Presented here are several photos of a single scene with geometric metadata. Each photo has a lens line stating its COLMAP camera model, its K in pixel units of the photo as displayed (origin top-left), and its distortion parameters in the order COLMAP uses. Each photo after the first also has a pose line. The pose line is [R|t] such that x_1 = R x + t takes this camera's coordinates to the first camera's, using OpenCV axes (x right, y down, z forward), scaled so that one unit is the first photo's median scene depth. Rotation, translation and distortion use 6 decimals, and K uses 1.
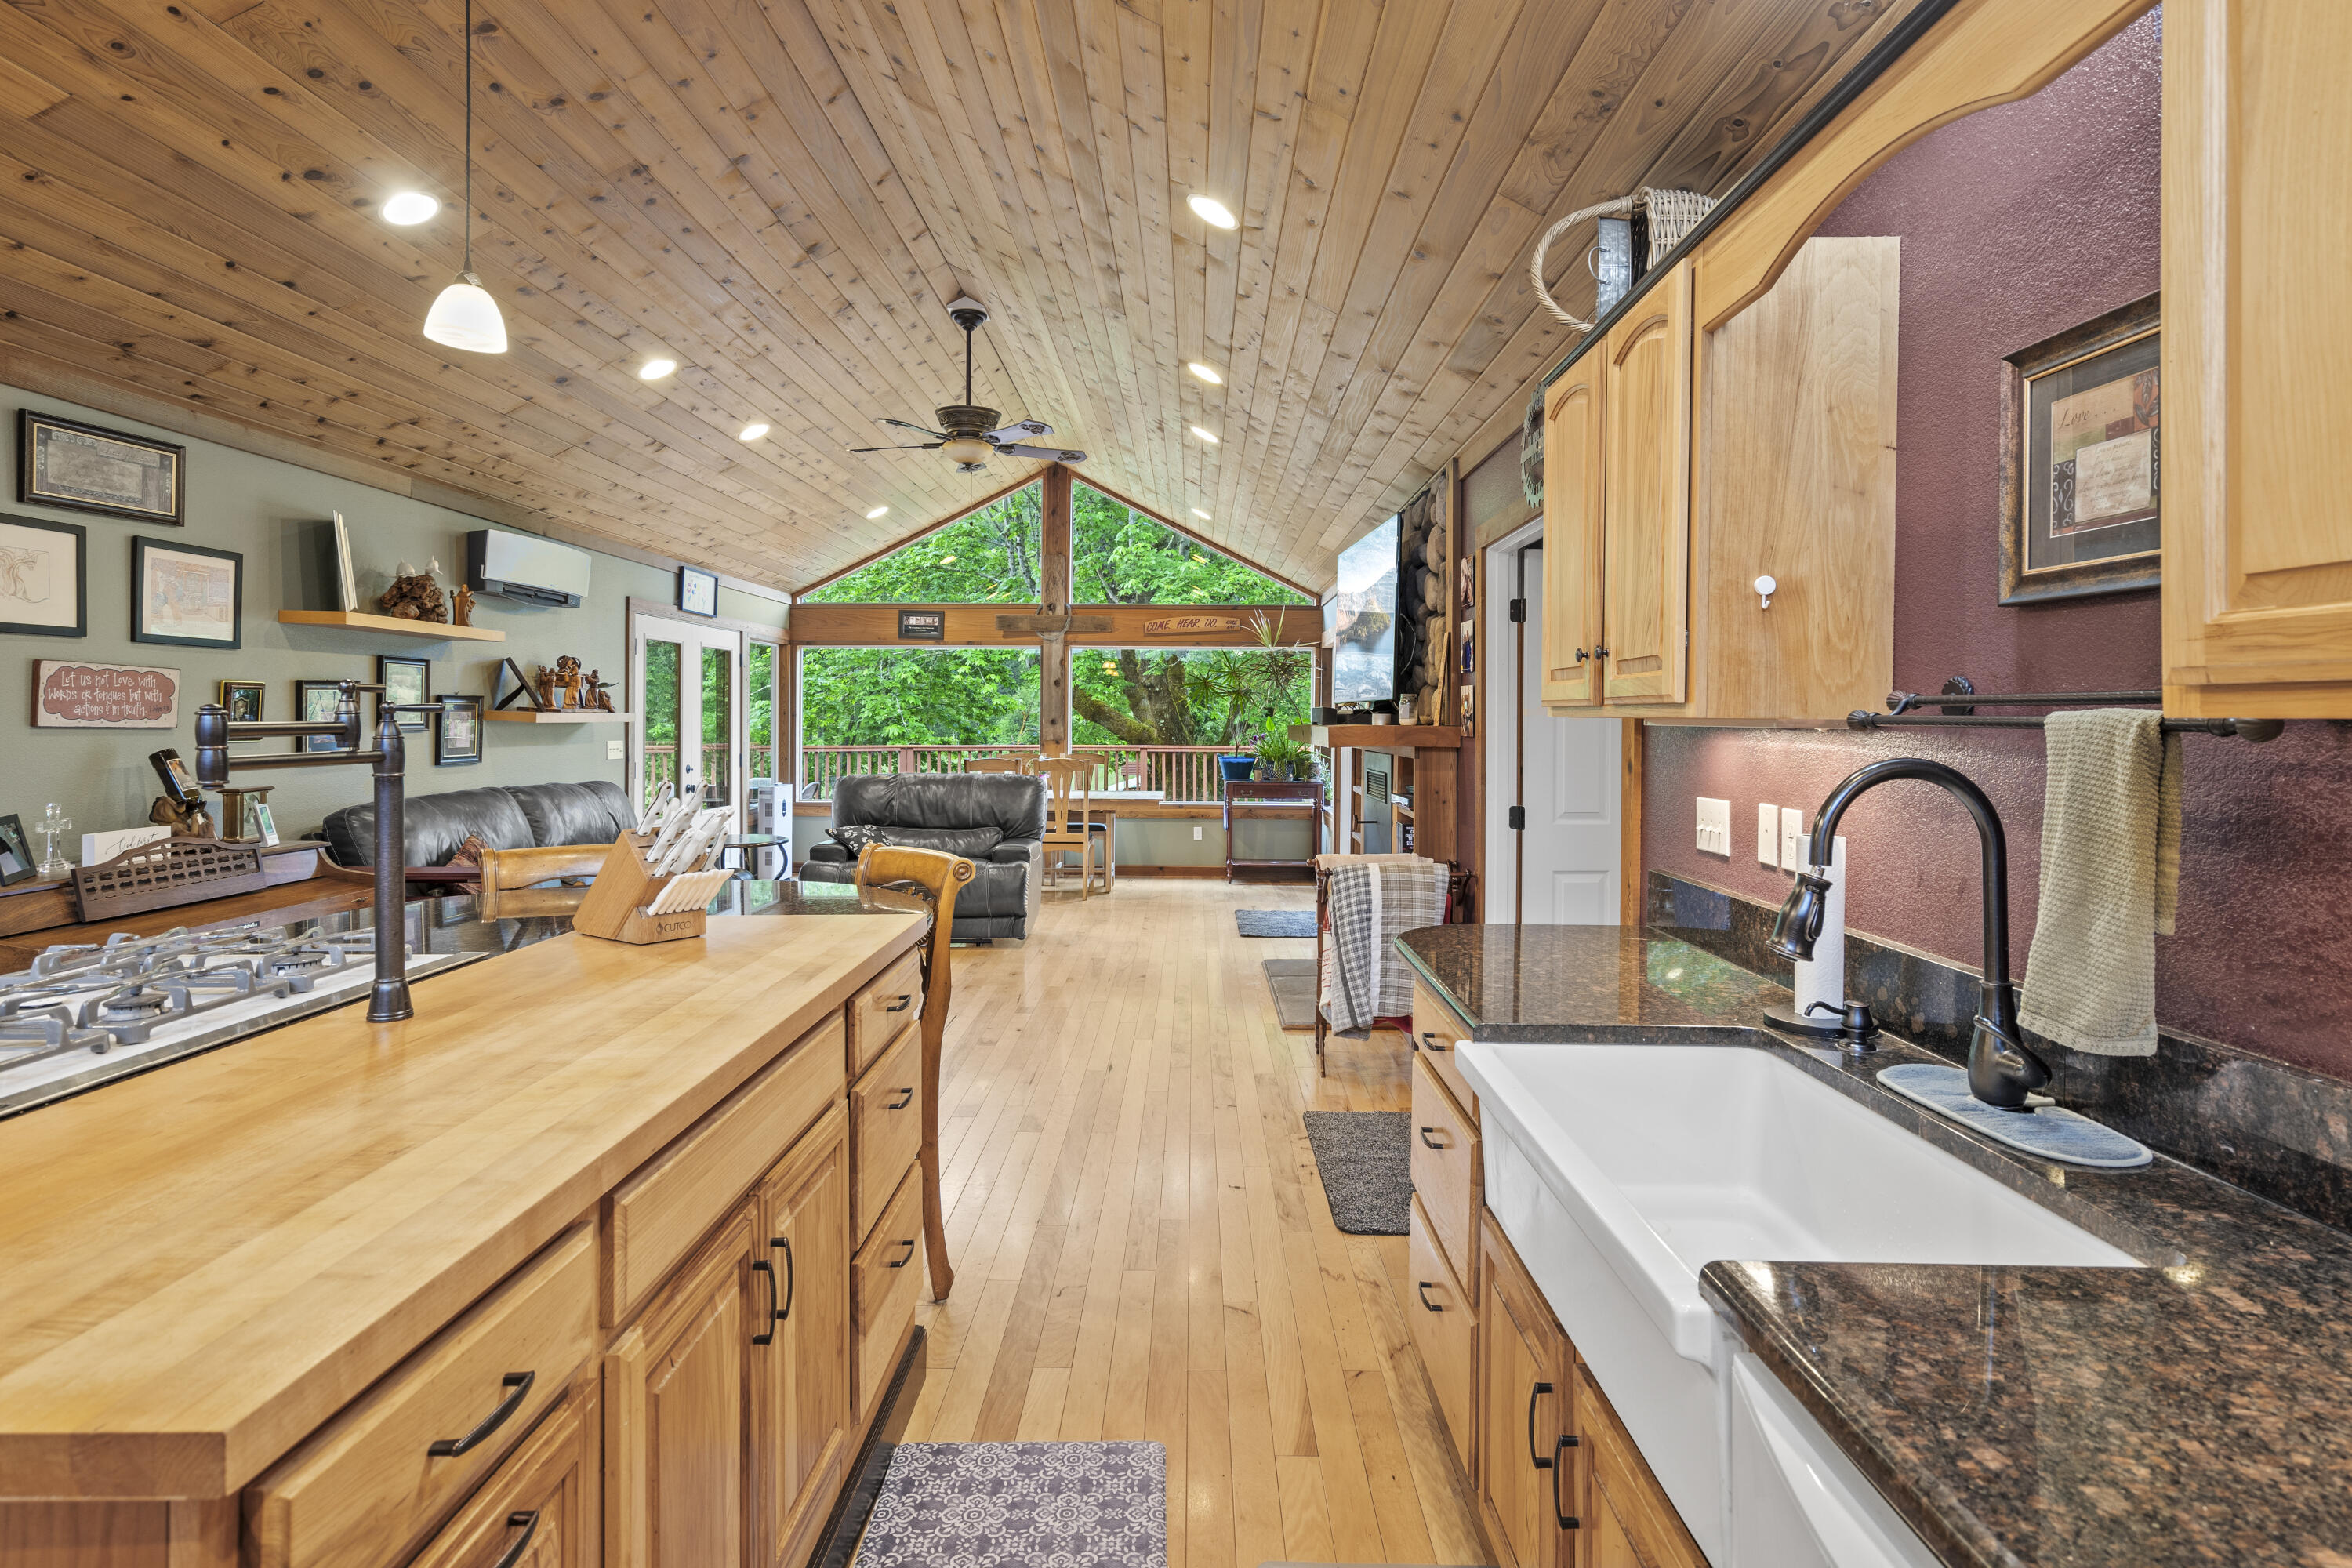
lens RADIAL K [[1214.9, 0, 1181.8], [0, 1214.9, 723.0], [0, 0, 1]] dist [0.014489, -0.000047]
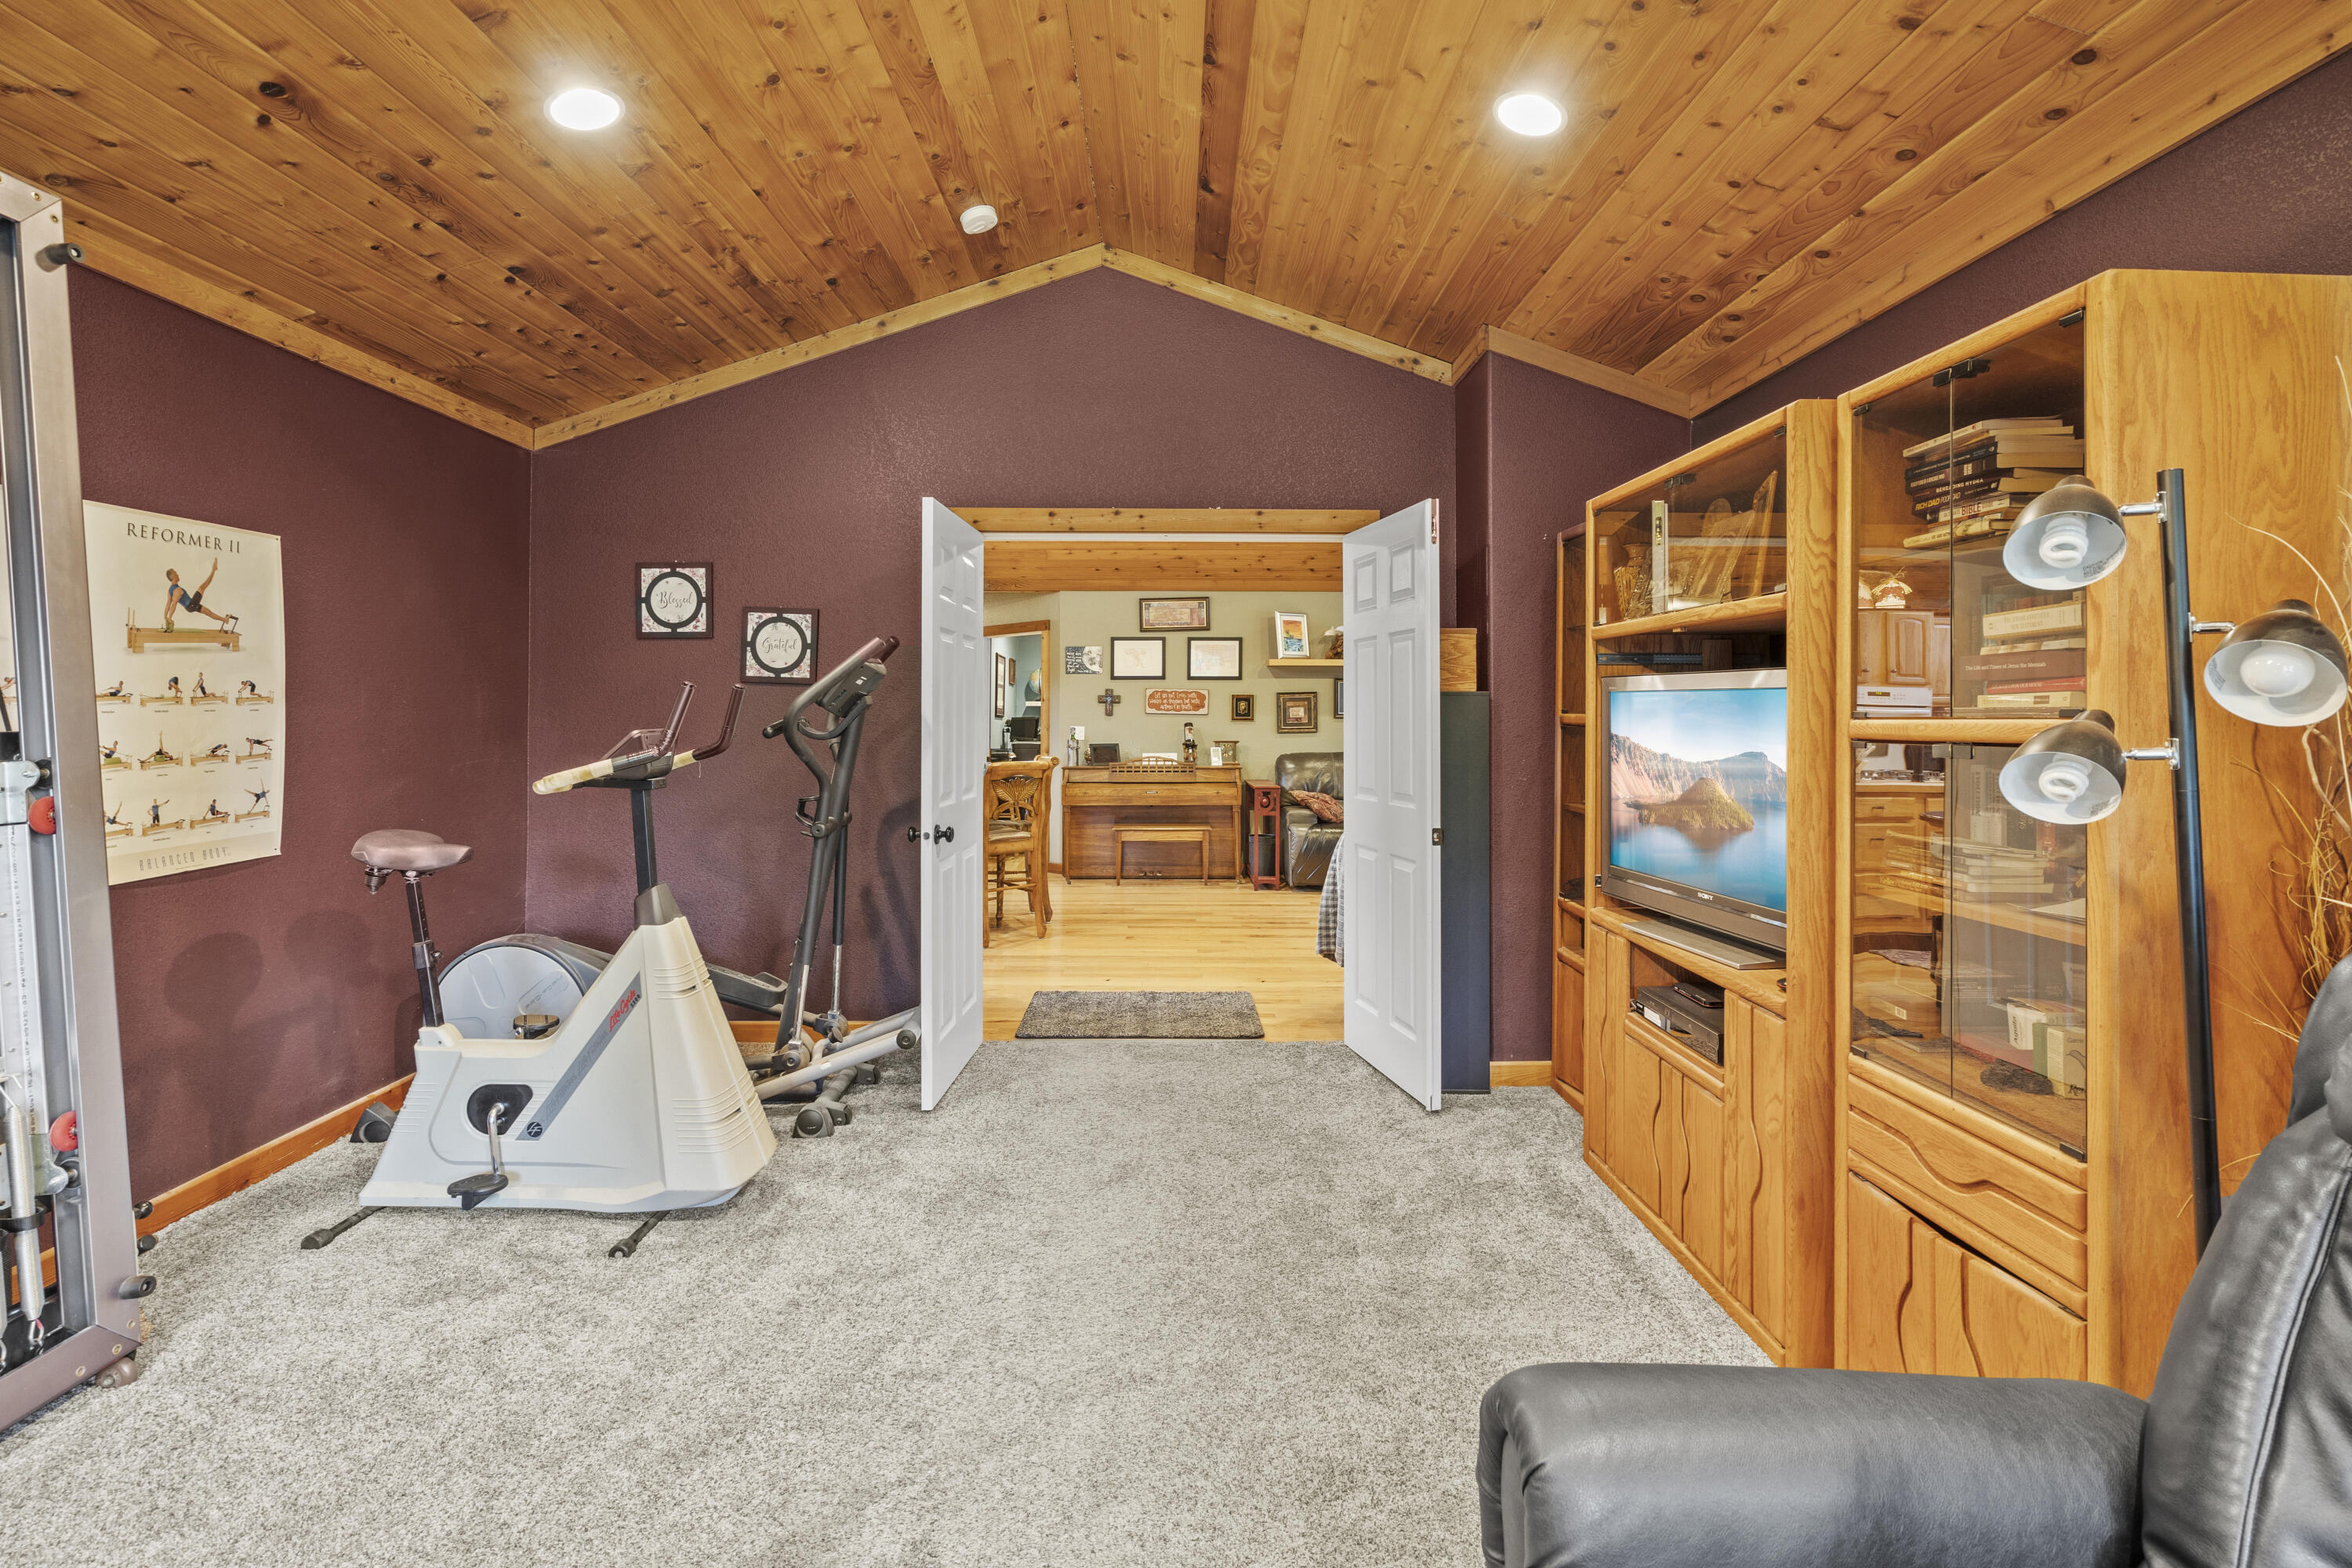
lens RADIAL K [[1090.2, 0, 1175.1], [0, 1090.2, 741.2], [0, 0, 1]] dist [0.003653, -0.000387]
pose [[0.014856, 0.016215, -0.999758, 0.699459], [-0.005334, 0.999856, 0.016137, 0.011934], [0.999875, 0.005093, 0.014941, 0.482854]]
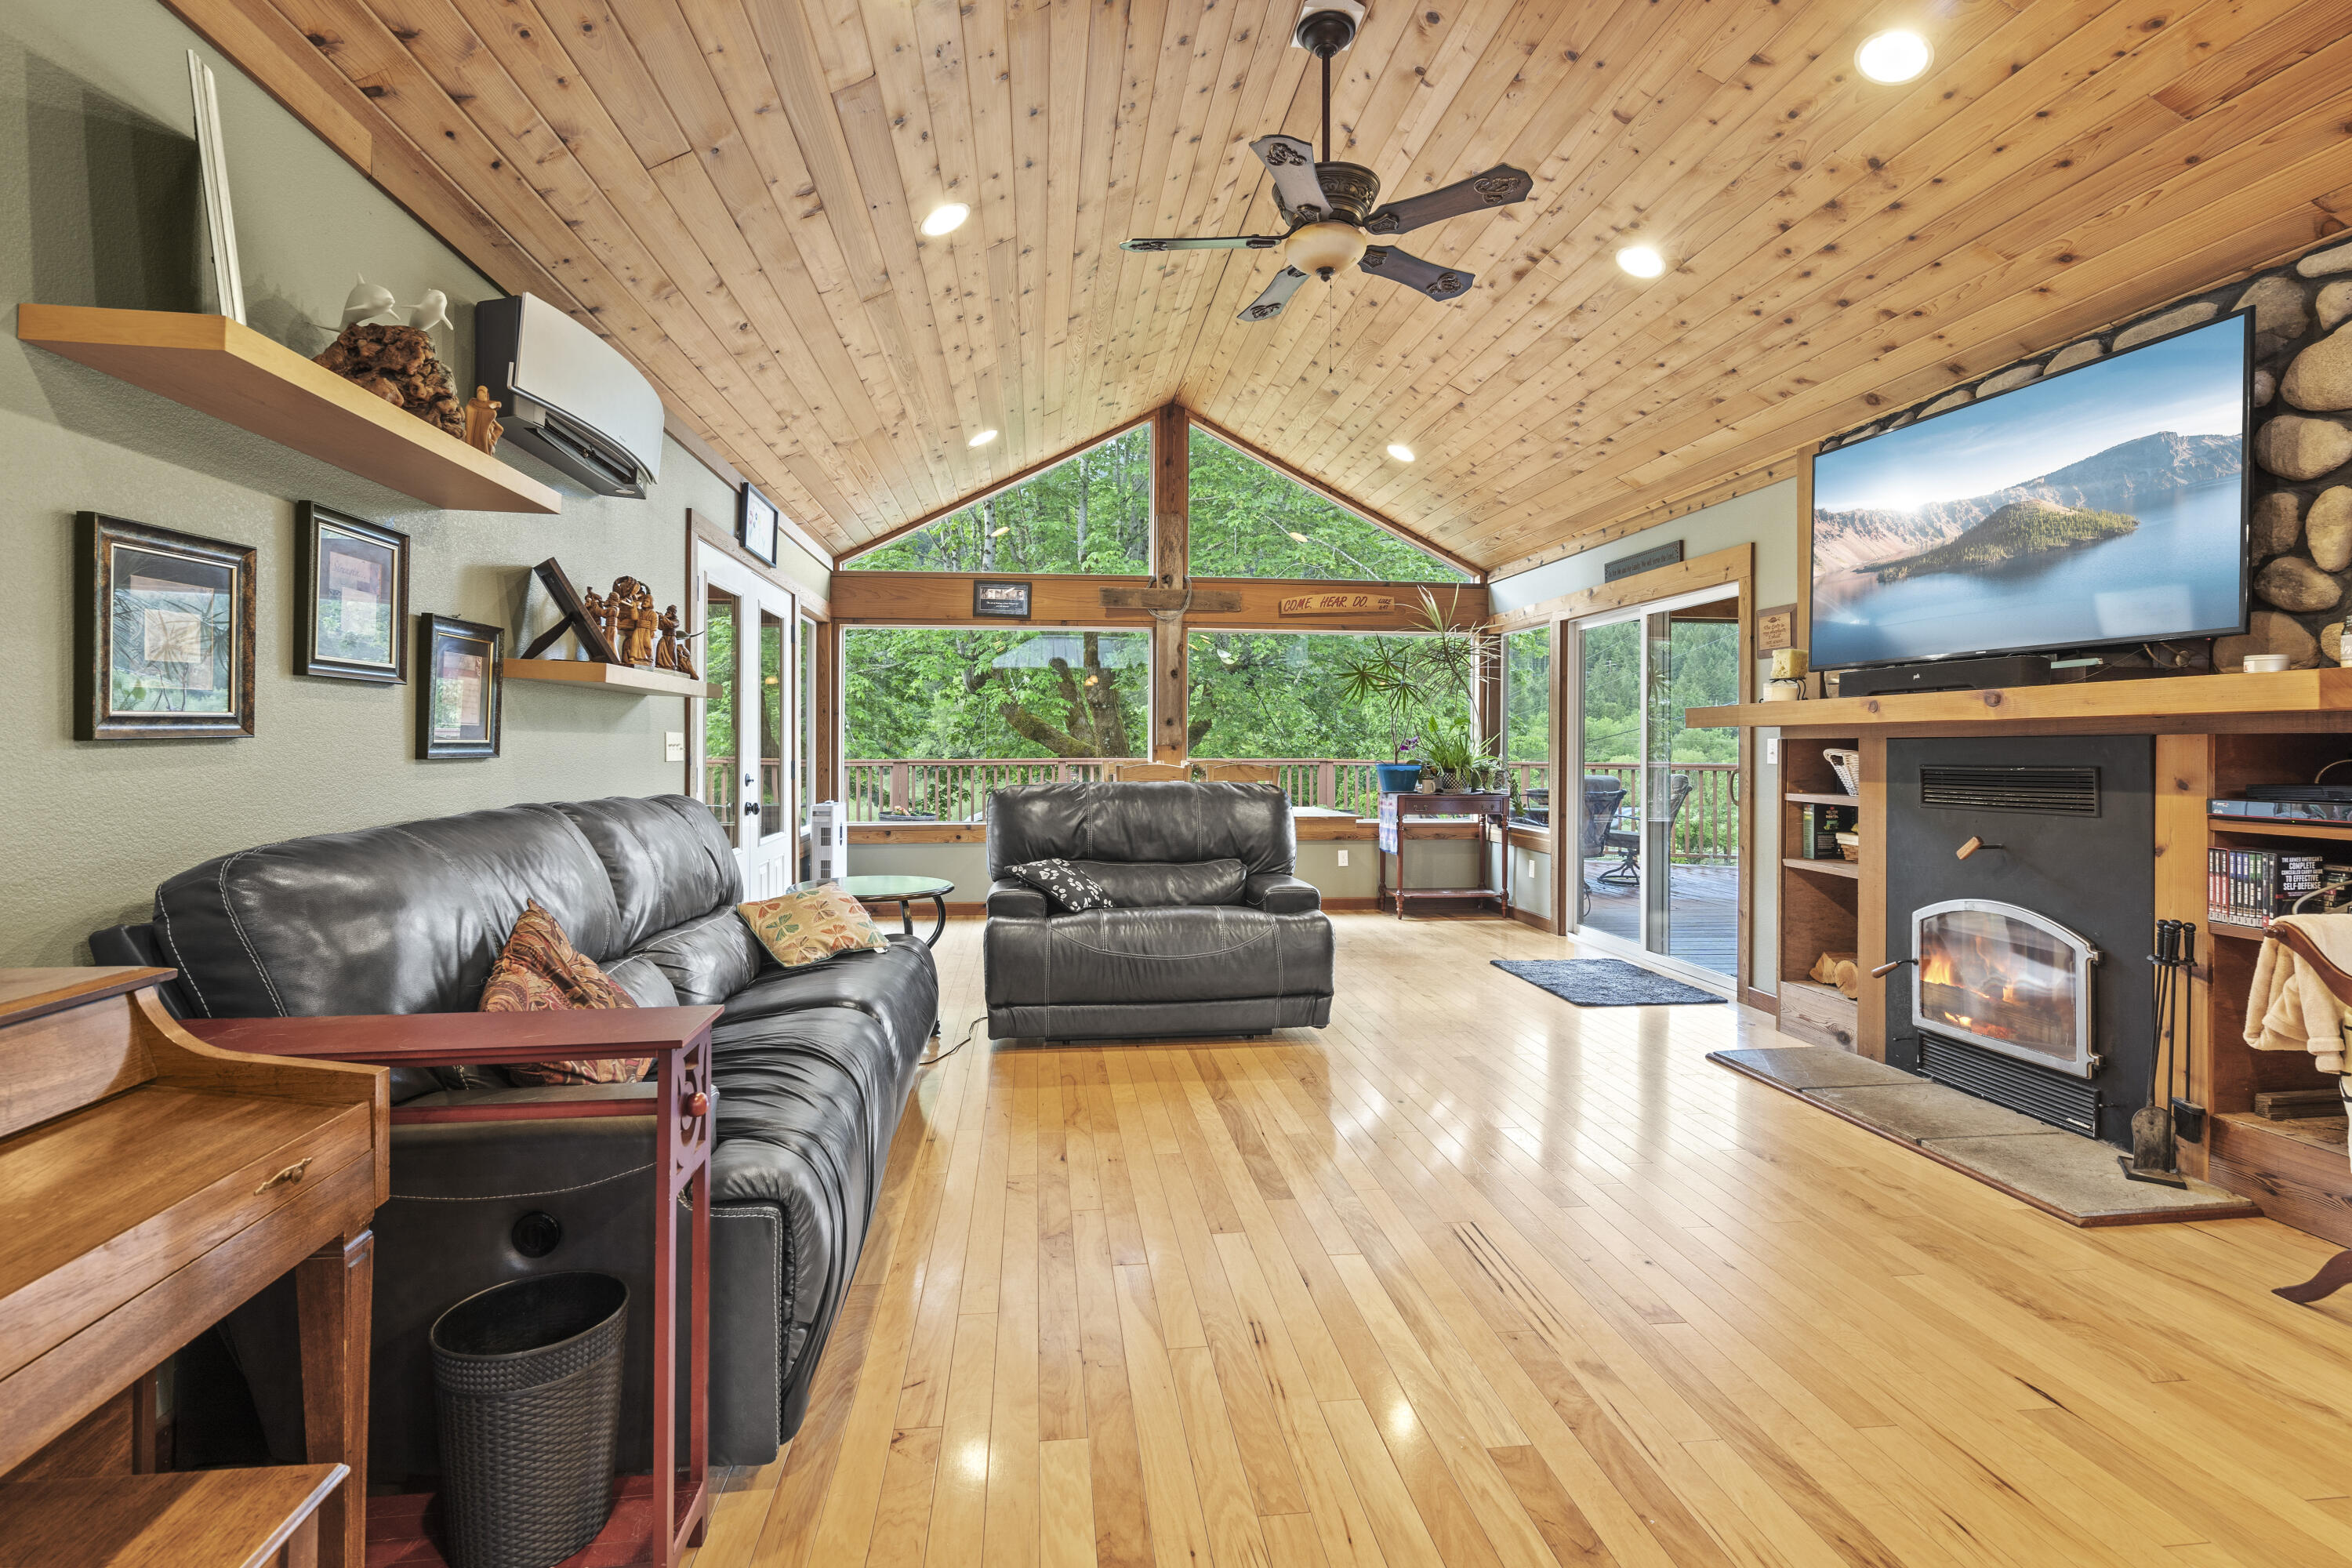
lens RADIAL K [[1090.2, 0, 1175.1], [0, 1090.2, 741.2], [0, 0, 1]] dist [0.003653, -0.000387]
pose [[0.990921, -0.001689, 0.134432, -0.269301], [0.002695, 0.999970, -0.007301, 0.022980], [-0.134416, 0.007597, 0.990896, 0.385387]]
